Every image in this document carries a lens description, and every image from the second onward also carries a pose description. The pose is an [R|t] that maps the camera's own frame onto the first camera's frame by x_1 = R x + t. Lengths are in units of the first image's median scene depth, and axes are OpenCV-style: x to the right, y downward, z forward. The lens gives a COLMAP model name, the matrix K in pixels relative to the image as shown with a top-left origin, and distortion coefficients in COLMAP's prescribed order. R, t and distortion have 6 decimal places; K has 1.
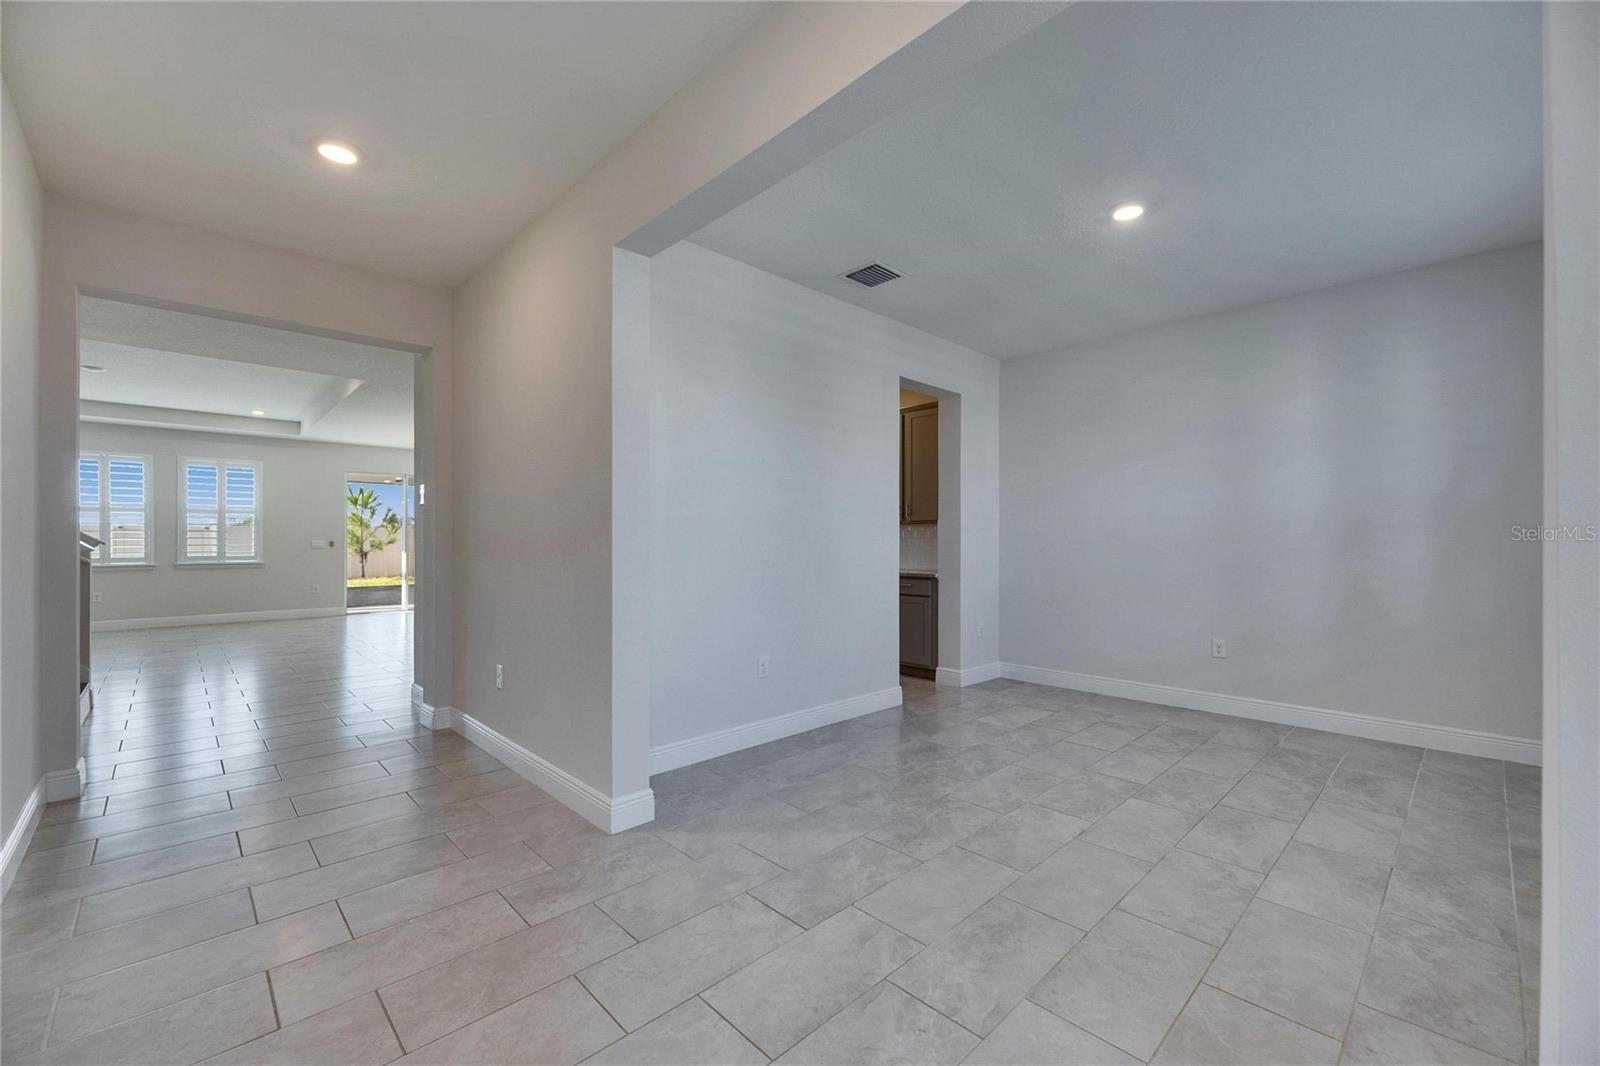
lens RADIAL K [[646.0, 0, 801.4], [0, 646.0, 541.4], [0, 0, 1]] dist [0.008438, -0.003199]
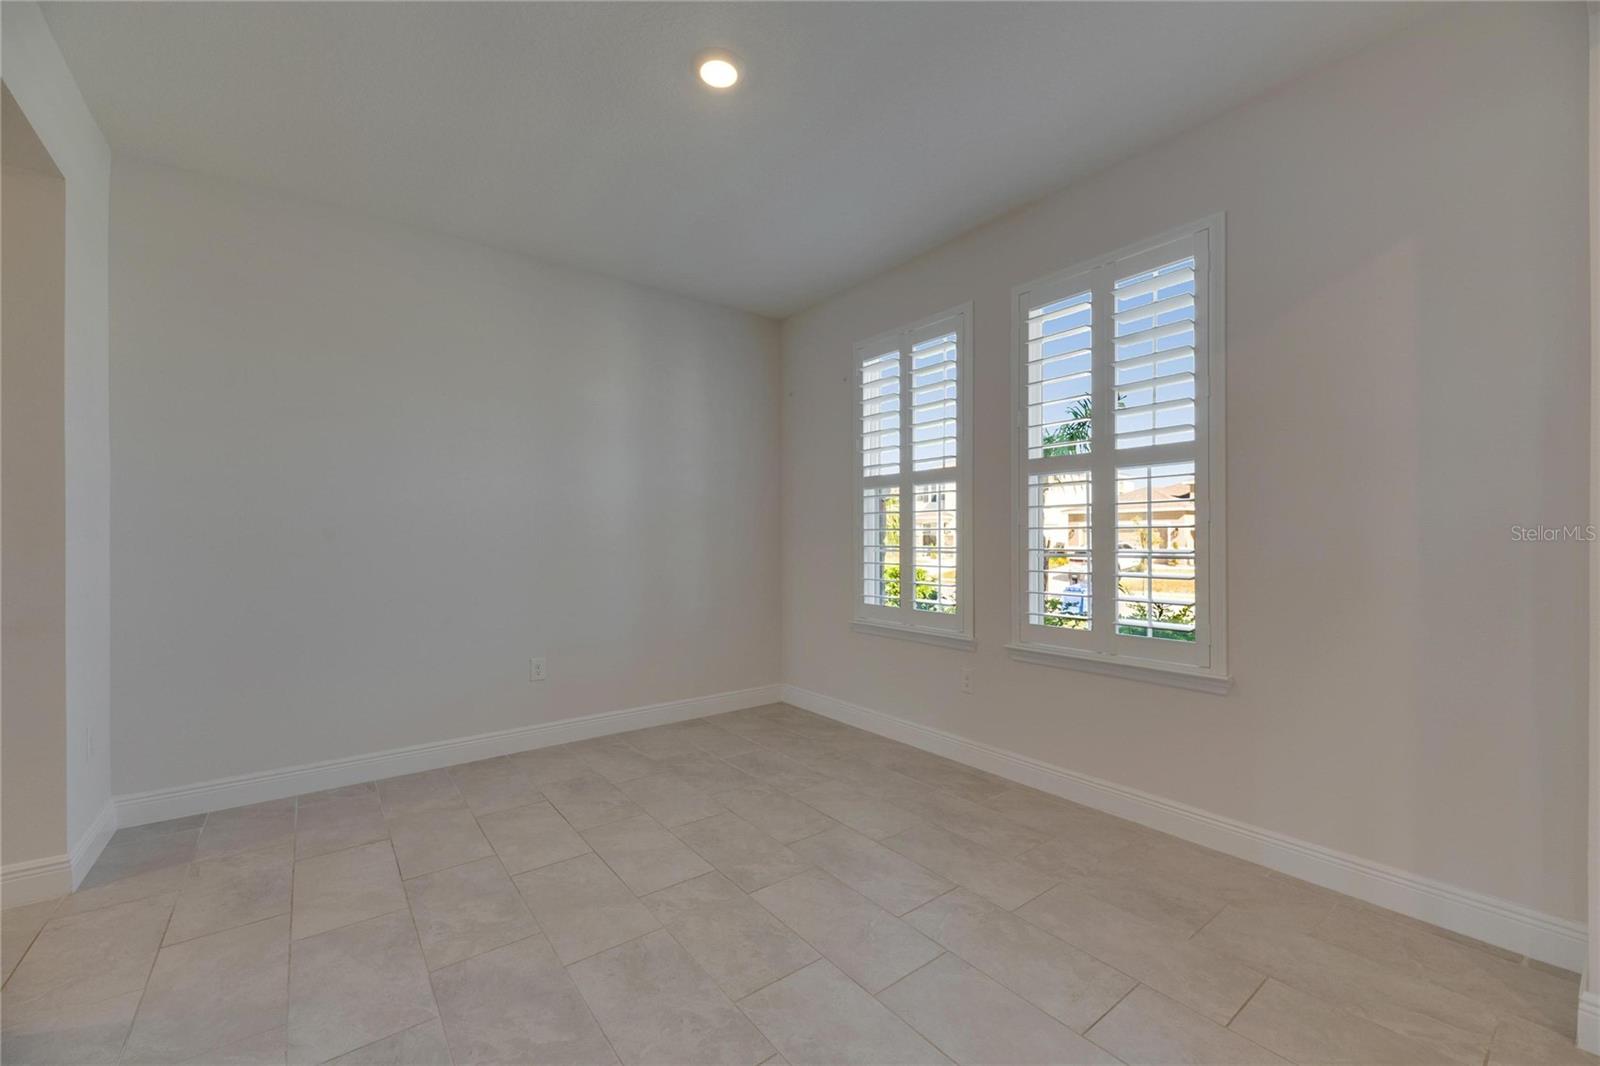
lens RADIAL K [[646.0, 0, 801.4], [0, 646.0, 541.4], [0, 0, 1]] dist [0.008438, -0.003199]
pose [[0.110983, -0.006192, 0.993803, -0.188745], [0.002152, 0.999980, 0.005990, -0.001121], [-0.993820, 0.001473, 0.110994, 0.828698]]
